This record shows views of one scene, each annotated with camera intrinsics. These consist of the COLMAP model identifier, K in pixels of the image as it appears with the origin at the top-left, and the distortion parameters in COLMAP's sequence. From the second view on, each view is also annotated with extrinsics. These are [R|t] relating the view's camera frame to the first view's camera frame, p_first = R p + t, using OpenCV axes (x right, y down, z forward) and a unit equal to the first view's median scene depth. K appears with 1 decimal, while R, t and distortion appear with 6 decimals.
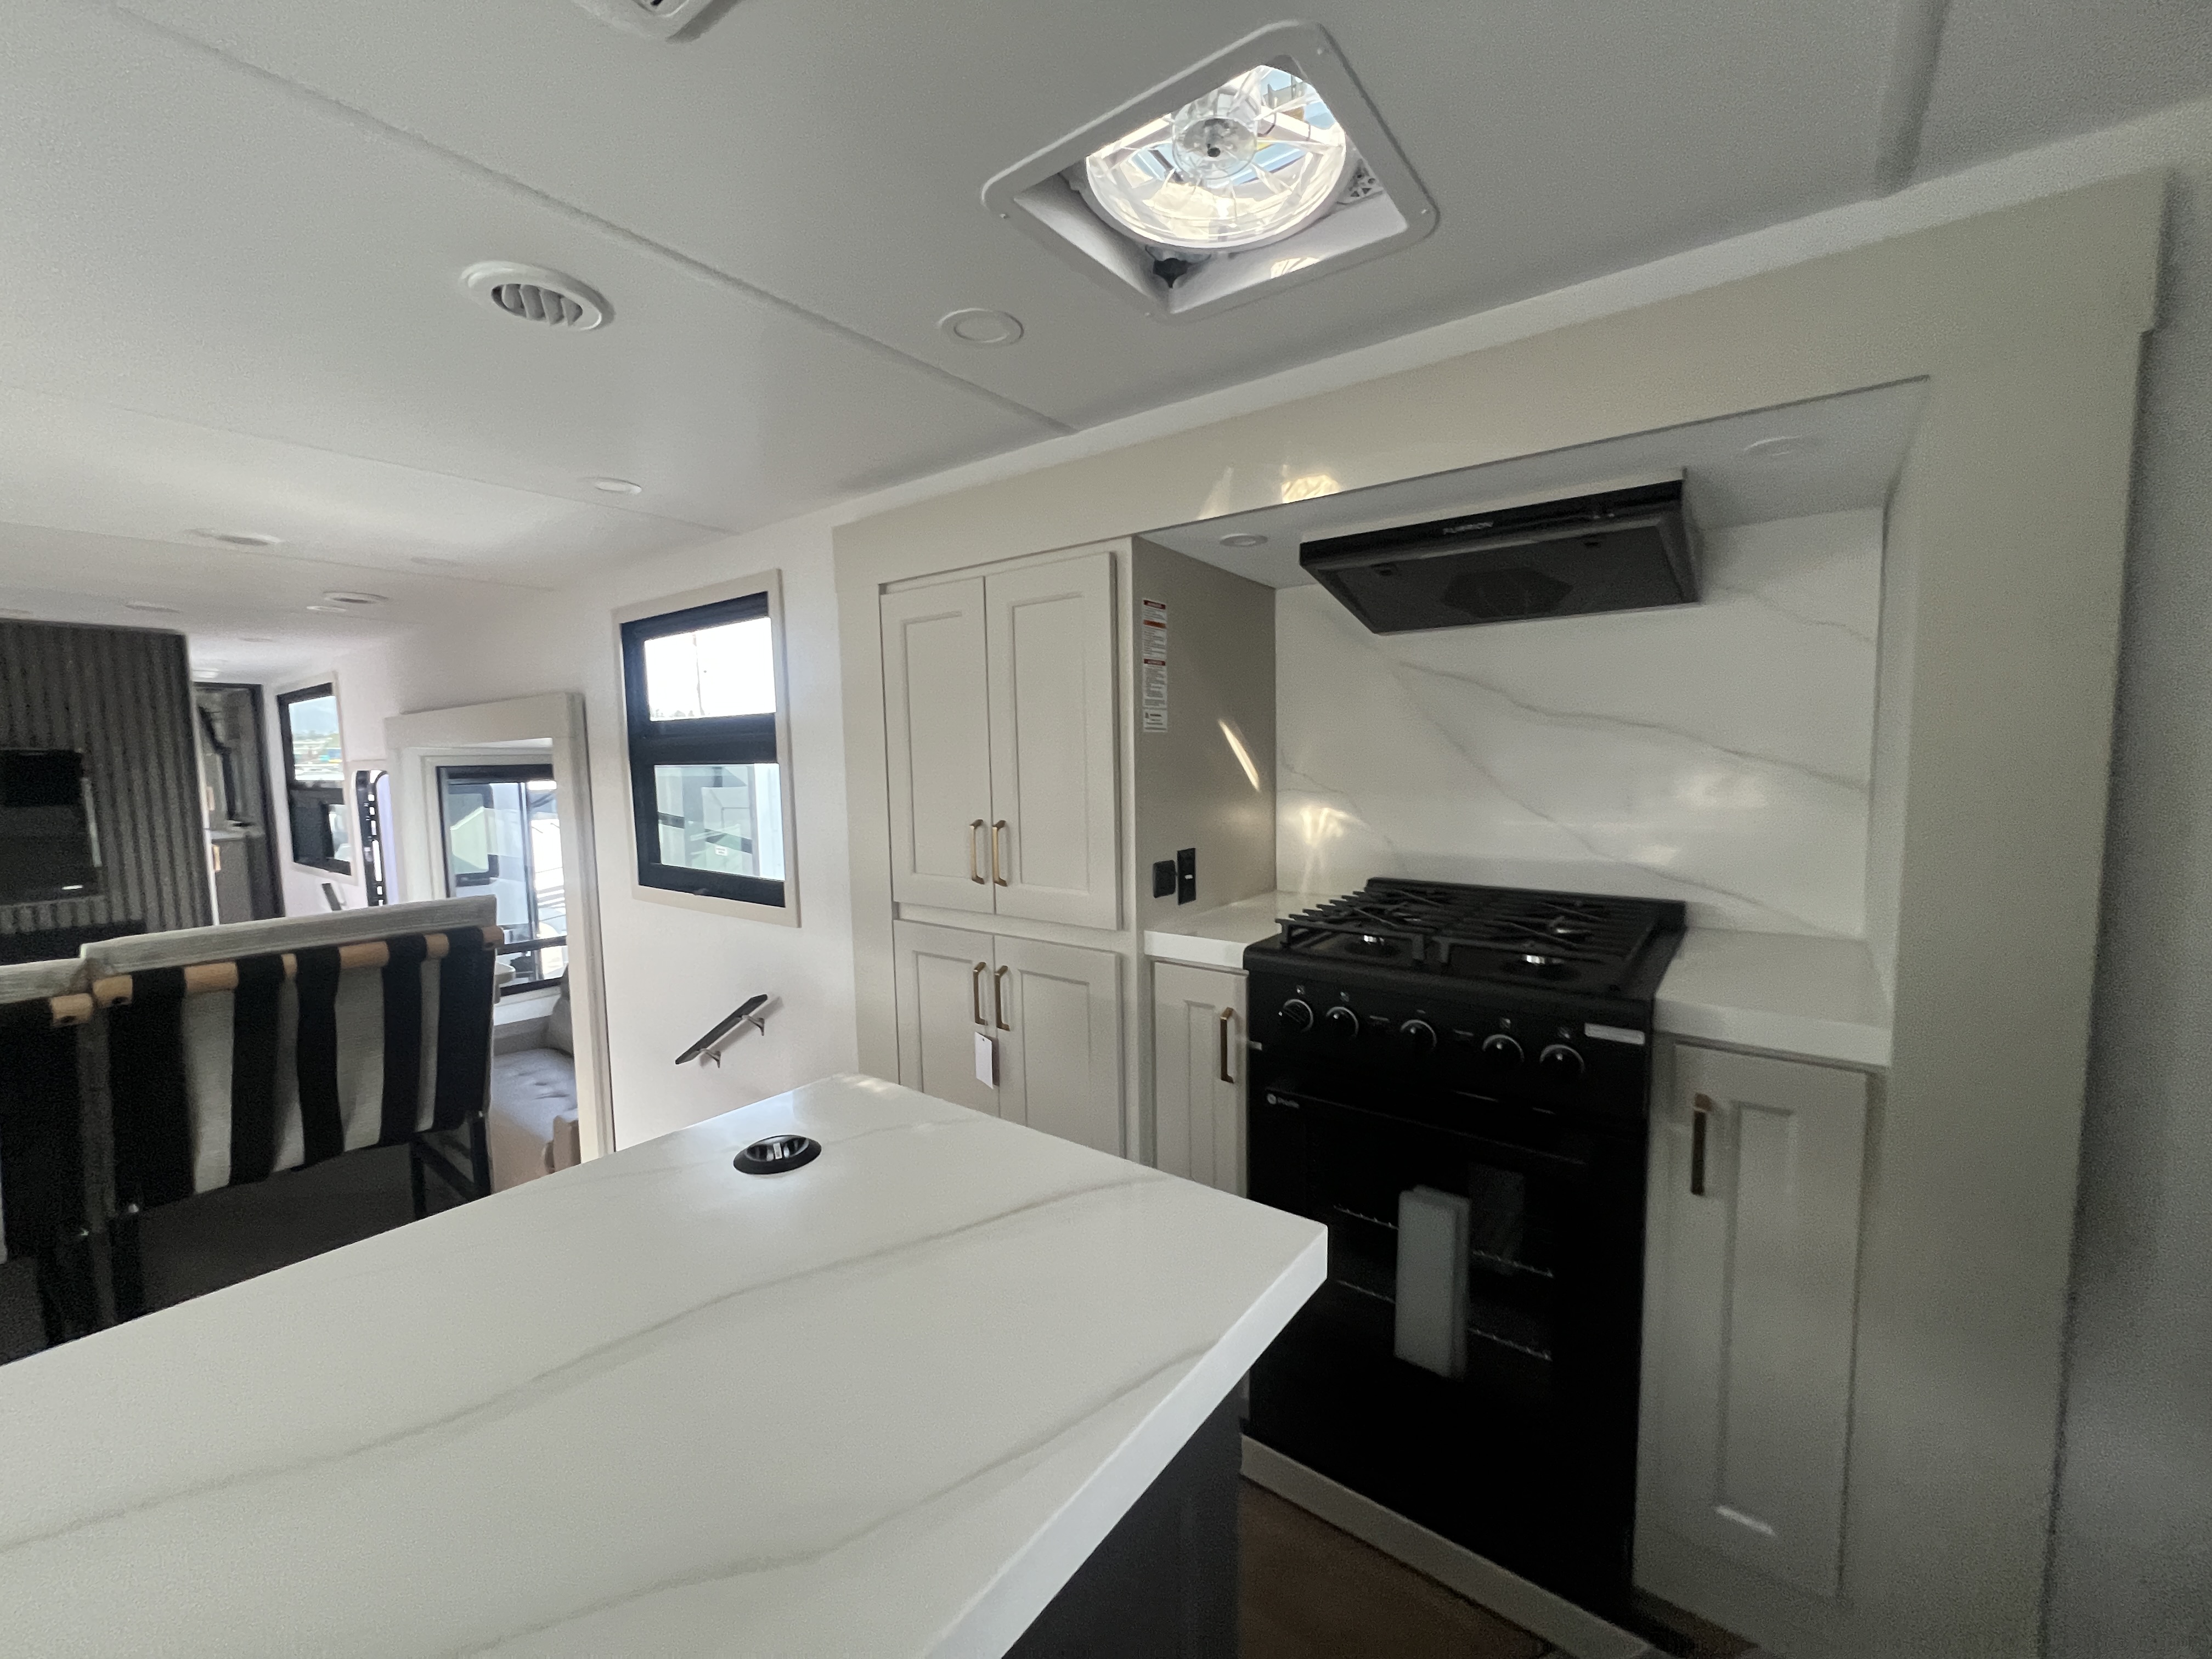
lens RADIAL K [[886.0, 0, 1105.9], [0, 886.0, 830.2], [0, 0, 1]] dist [0.000219, -0.000483]
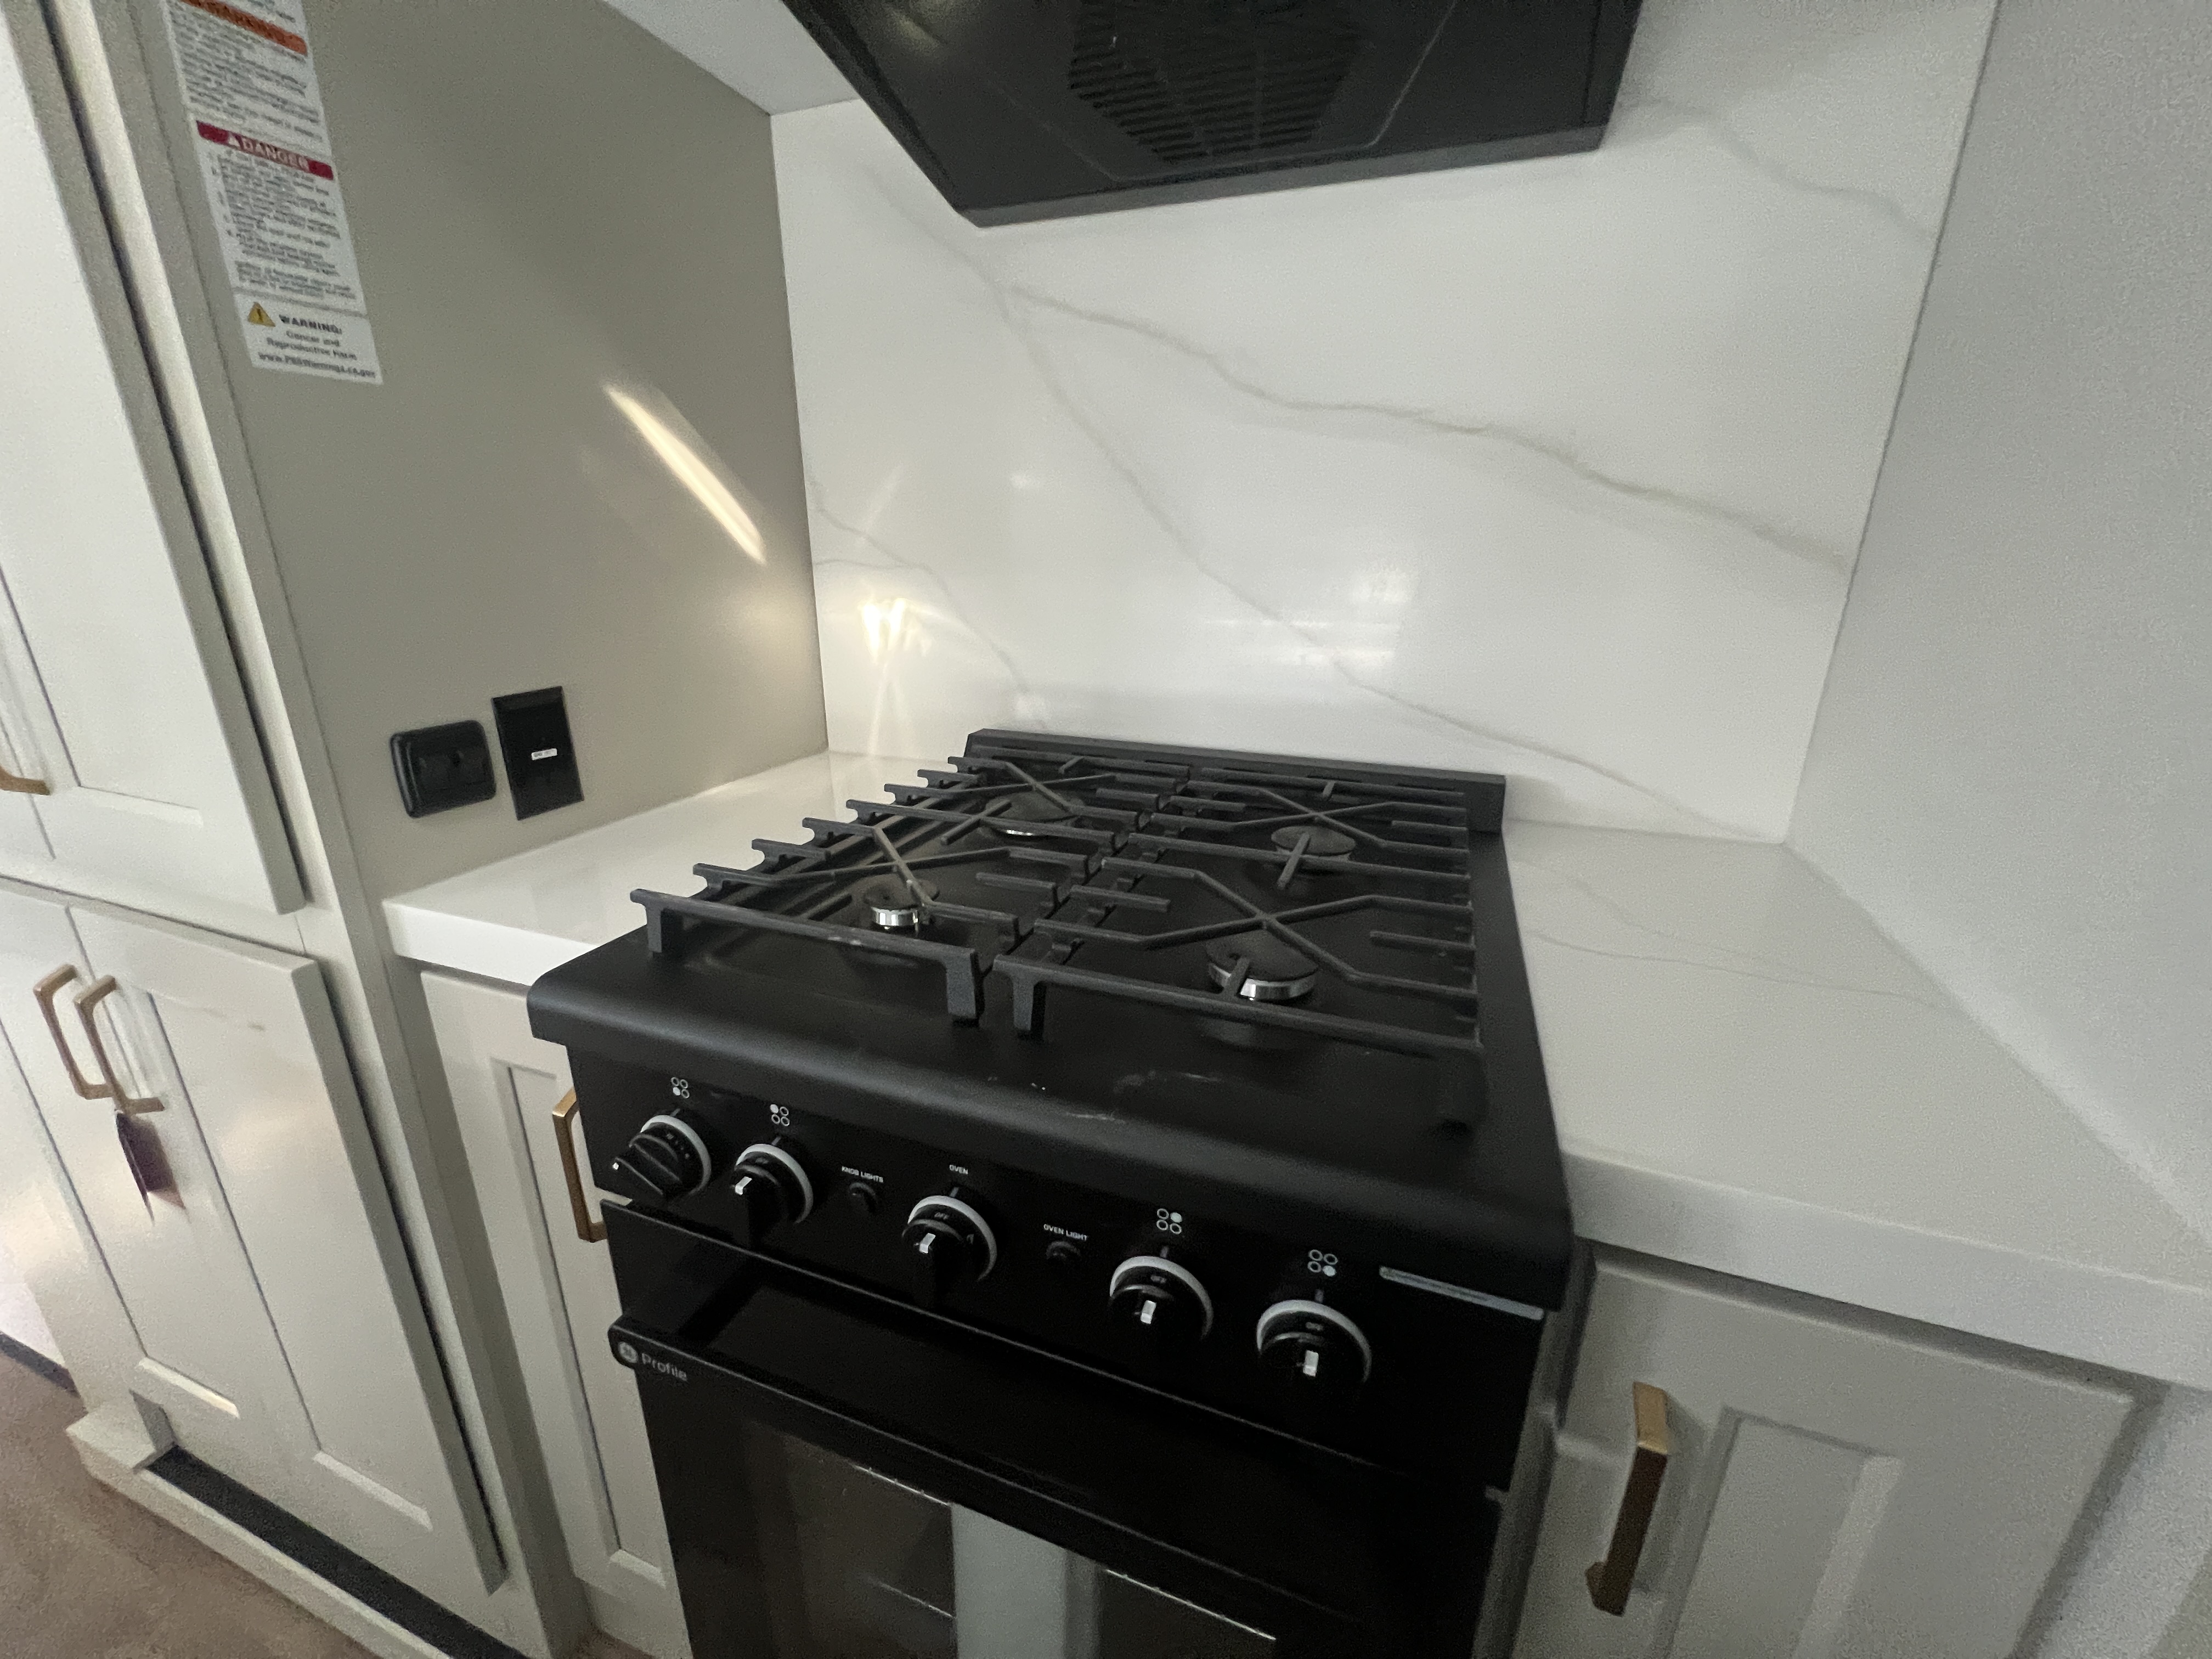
lens RADIAL K [[887.6, 0, 1102.9], [0, 887.6, 832.9], [0, 0, 1]] dist [-0.001081, 0.000010]
pose [[0.957643, -0.067409, 0.279956, 0.246944], [0.003094, 0.974566, 0.224078, -0.008107], [-0.287941, -0.213721, 0.933495, 0.521533]]
